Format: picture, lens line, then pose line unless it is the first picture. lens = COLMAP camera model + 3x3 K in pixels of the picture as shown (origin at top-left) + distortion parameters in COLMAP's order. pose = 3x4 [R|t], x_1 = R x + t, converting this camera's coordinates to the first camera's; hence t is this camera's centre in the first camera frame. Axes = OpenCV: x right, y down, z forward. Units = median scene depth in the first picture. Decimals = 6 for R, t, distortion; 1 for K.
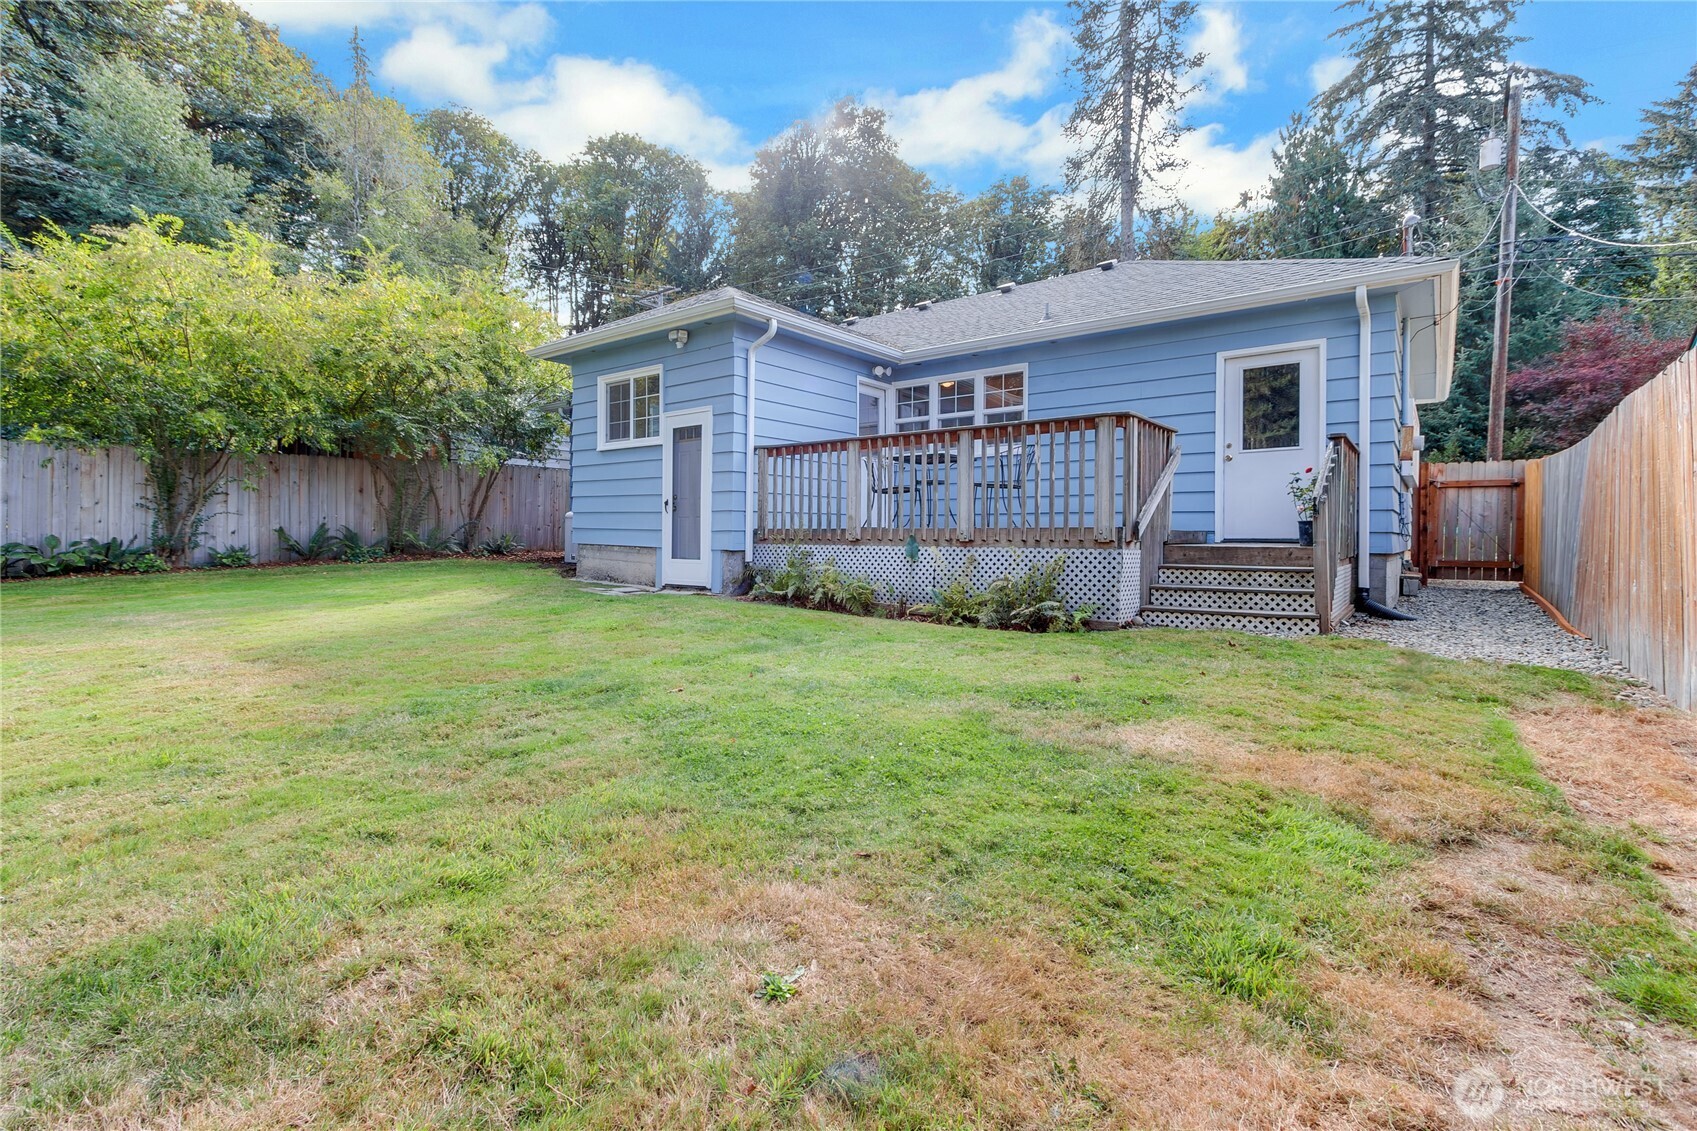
lens RADIAL K [[772.4, 0, 822.3], [0, 772.4, 545.6], [0, 0, 1]] dist [0.012314, -0.005271]
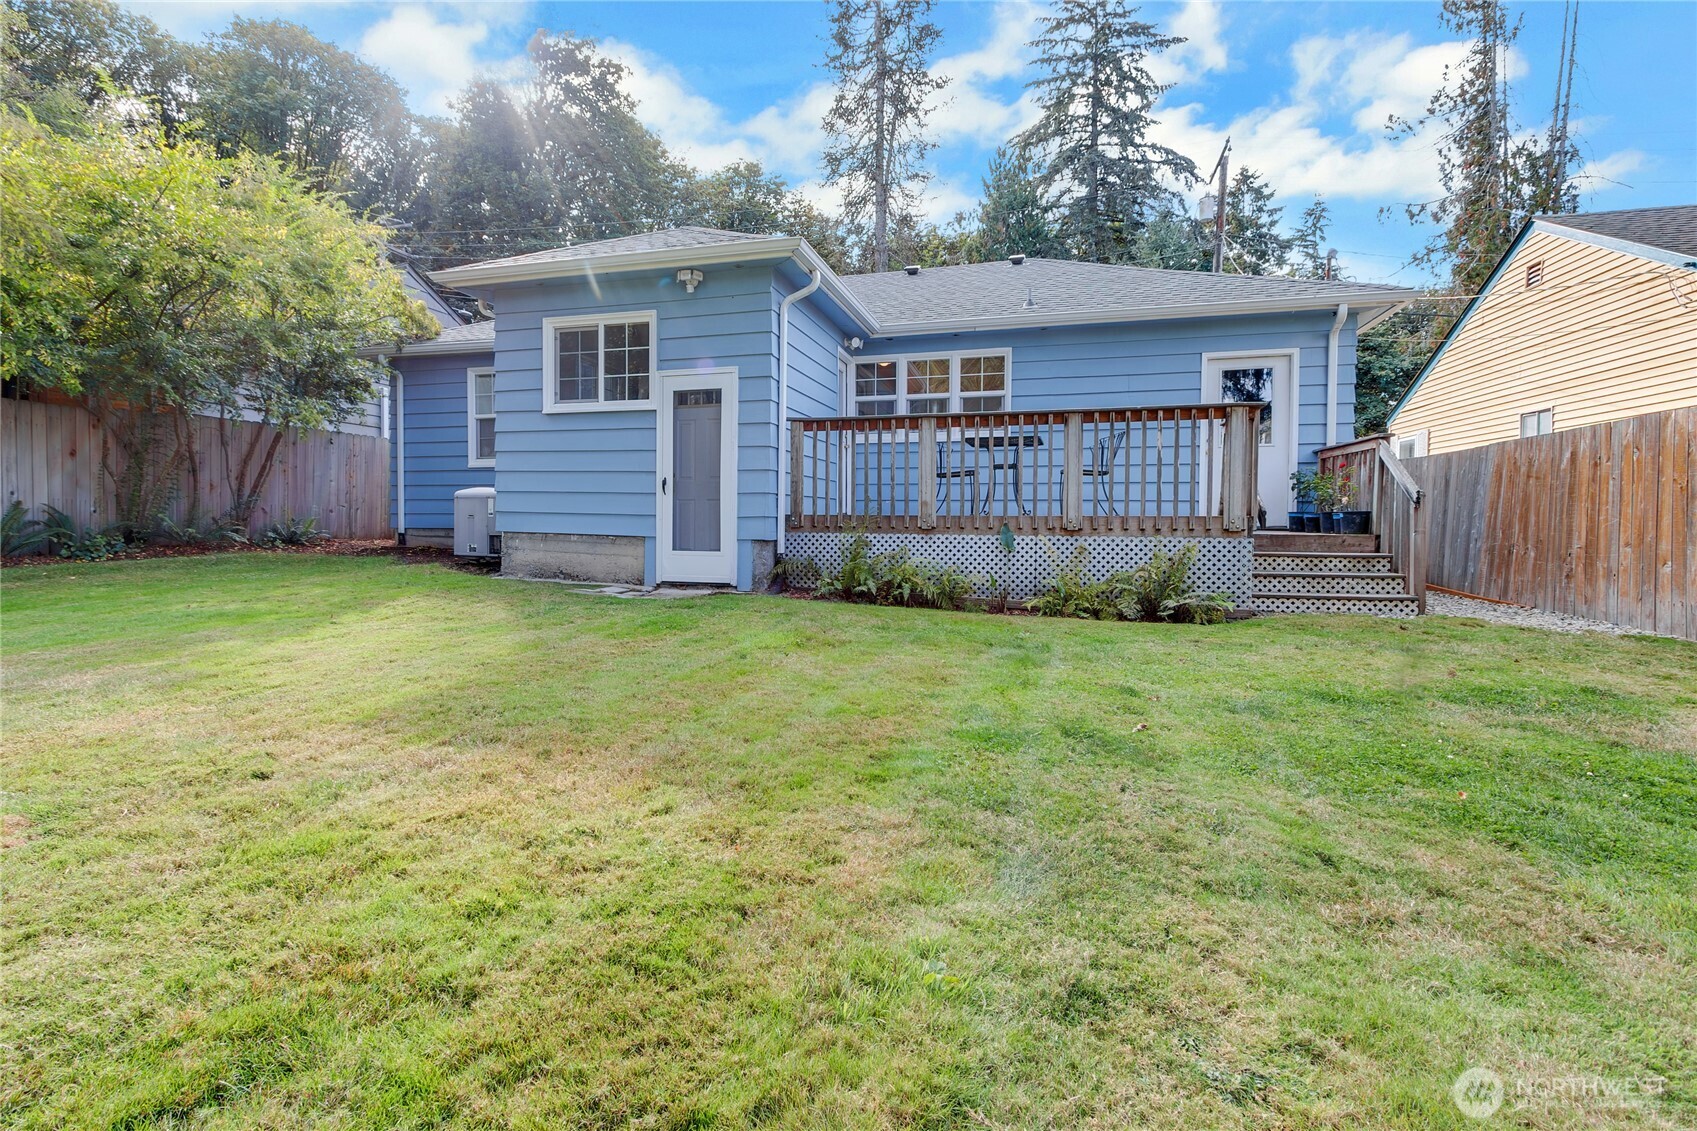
lens RADIAL K [[772.4, 0, 822.3], [0, 772.4, 545.6], [0, 0, 1]] dist [0.012314, -0.005271]
pose [[0.928106, -0.009731, 0.372189, -0.343564], [0.001502, 0.999748, 0.022393, -0.006095], [-0.372313, -0.020225, 0.927887, 0.175255]]
